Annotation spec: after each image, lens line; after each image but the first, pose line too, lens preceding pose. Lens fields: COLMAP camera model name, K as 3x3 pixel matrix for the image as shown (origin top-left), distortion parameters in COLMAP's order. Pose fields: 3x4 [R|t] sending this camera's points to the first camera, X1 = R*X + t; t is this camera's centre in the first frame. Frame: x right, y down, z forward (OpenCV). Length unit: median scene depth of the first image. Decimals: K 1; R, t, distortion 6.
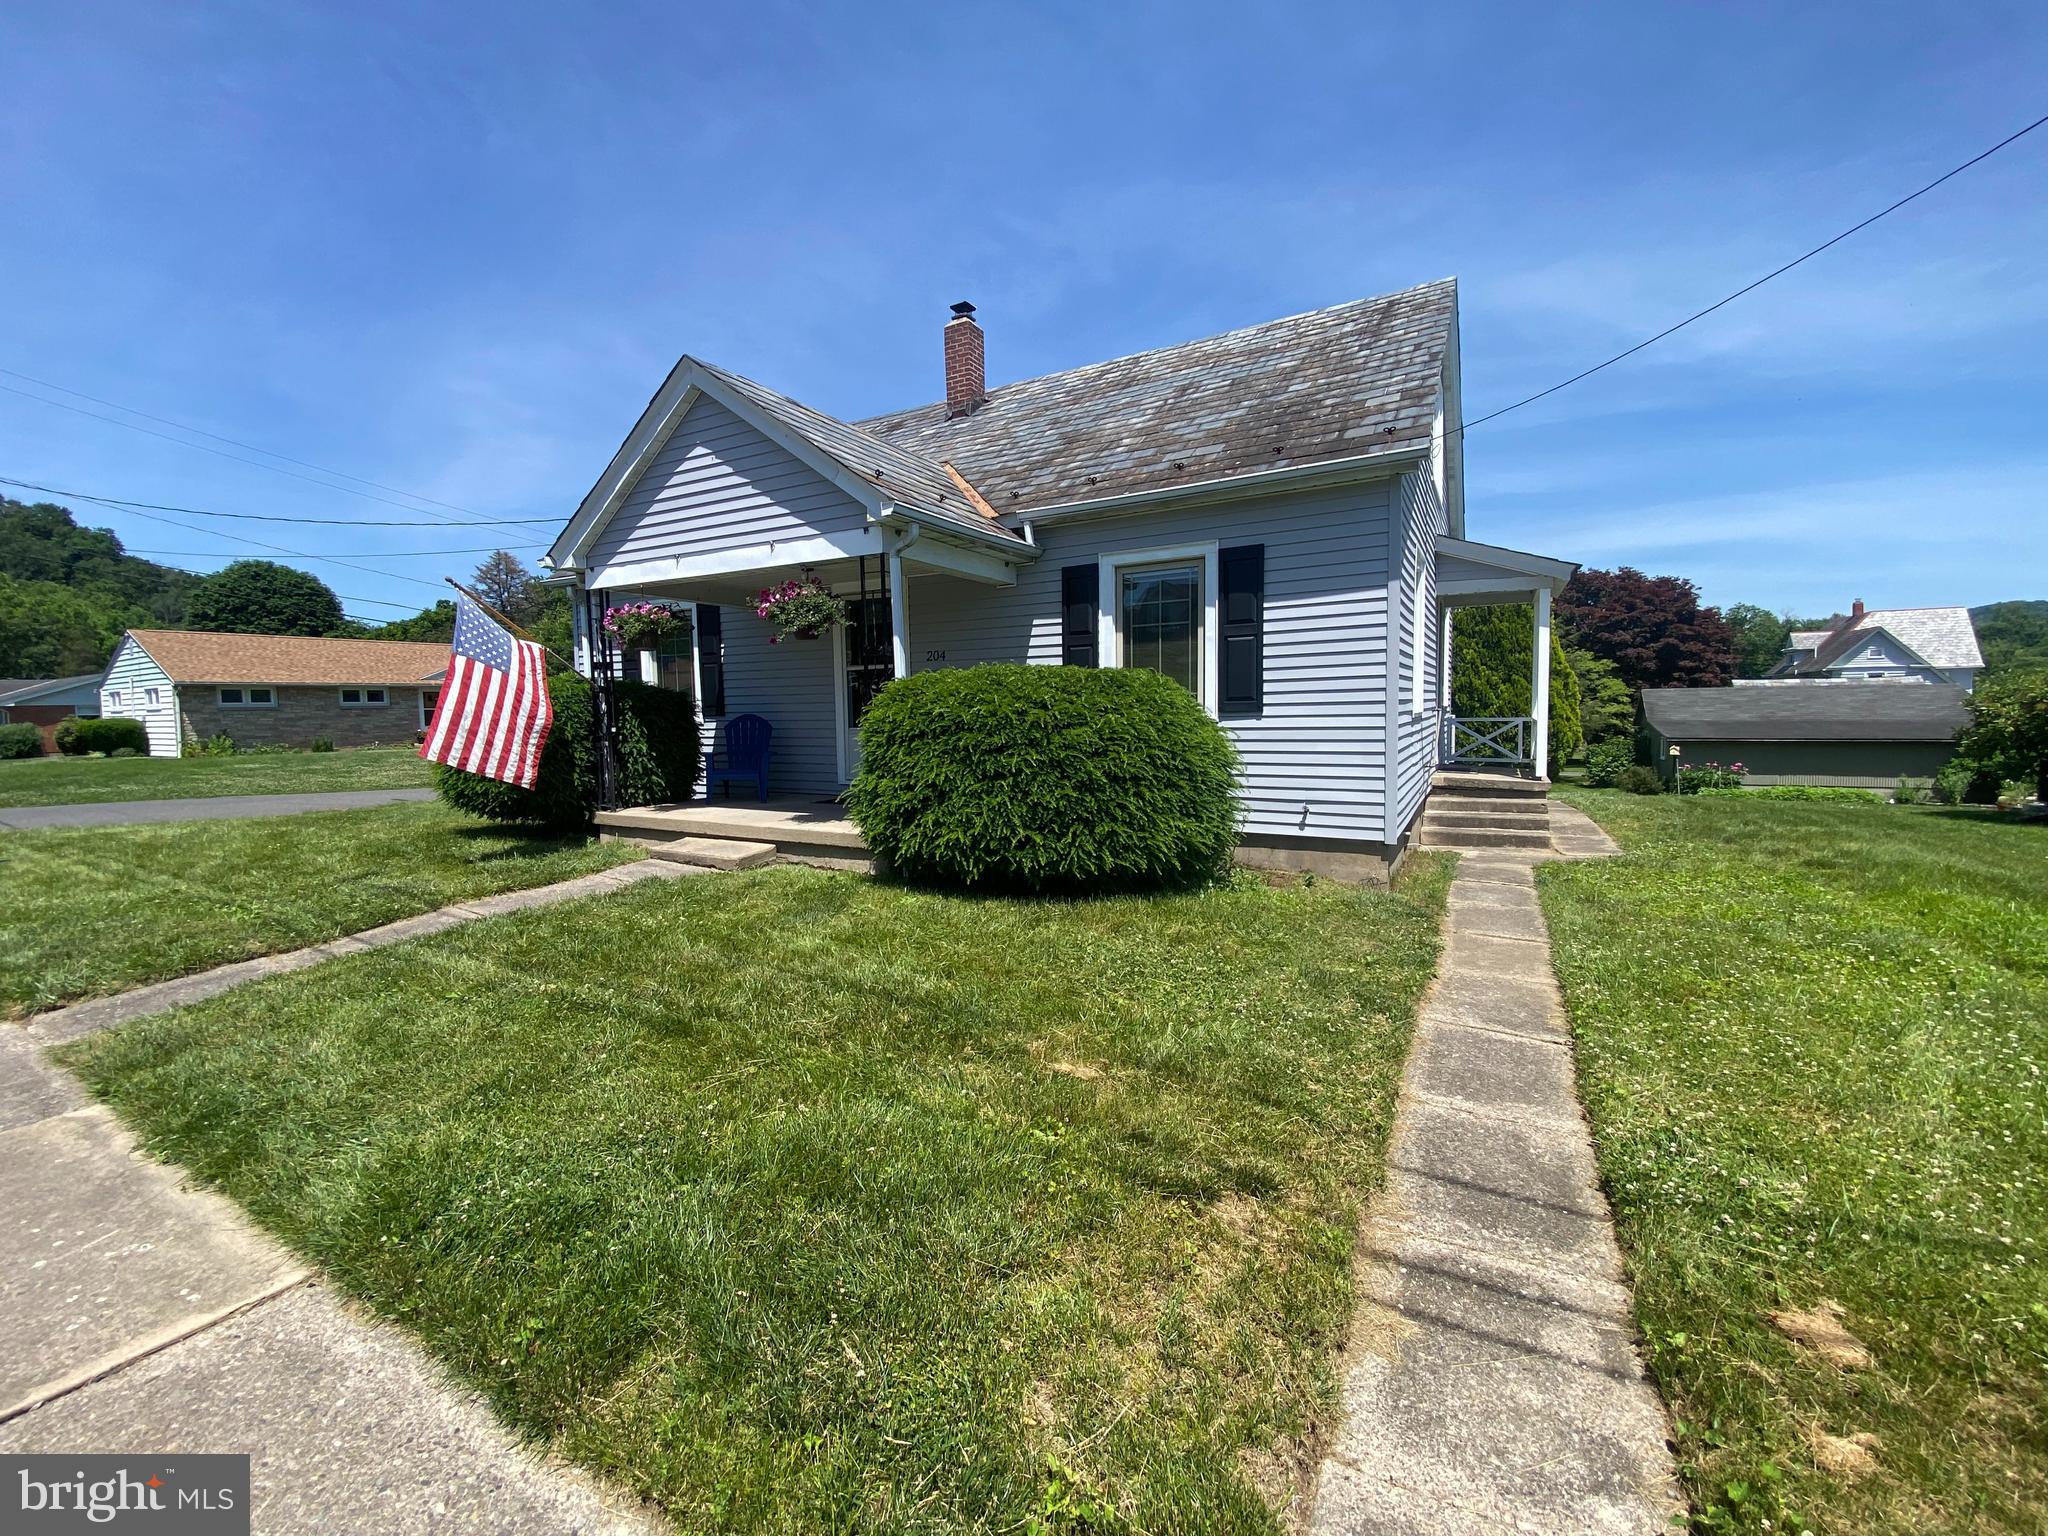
lens RADIAL K [[826.8, 0, 1019.0], [0, 826.8, 761.5], [0, 0, 1]] dist [0.021248, -0.021261]
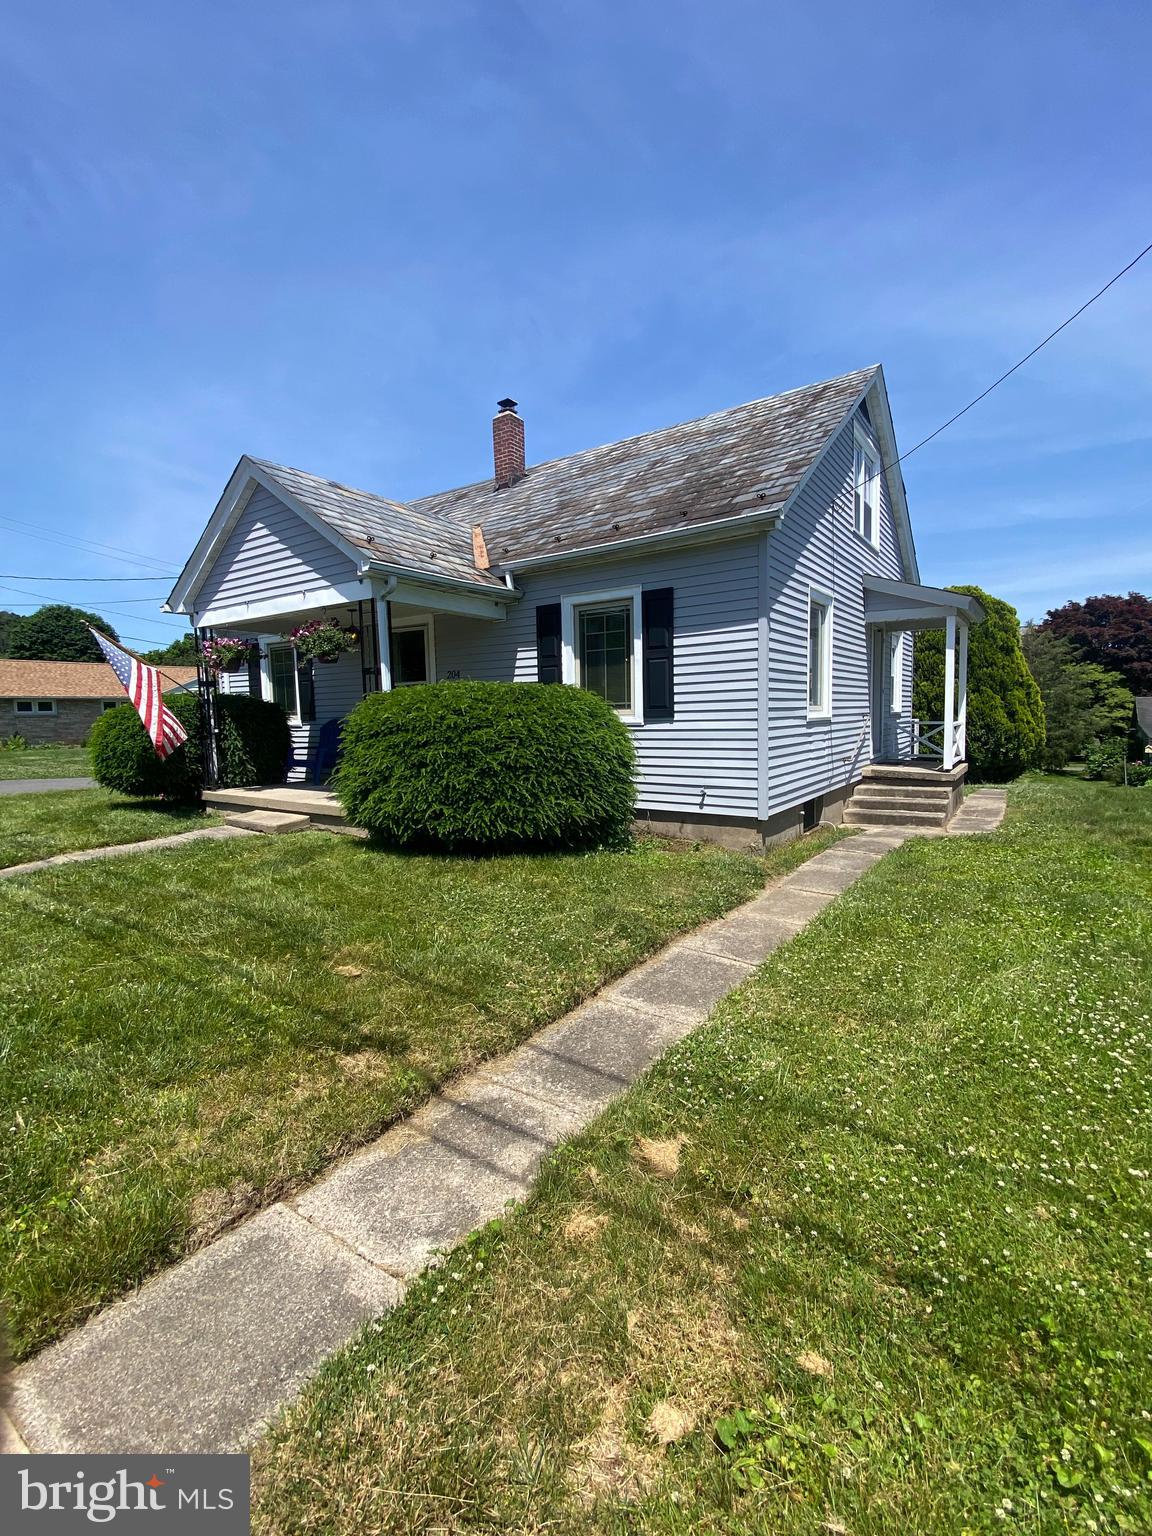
lens RADIAL K [[689.6, 0, 694.1], [0, 689.6, 765.9], [0, 0, 1]] dist [0.032241, -0.031615]
pose [[0.996236, 0.004479, -0.086569, 0.412642], [-0.003564, 0.999936, 0.010729, 0.004340], [0.086612, -0.010381, 0.996188, -0.069480]]
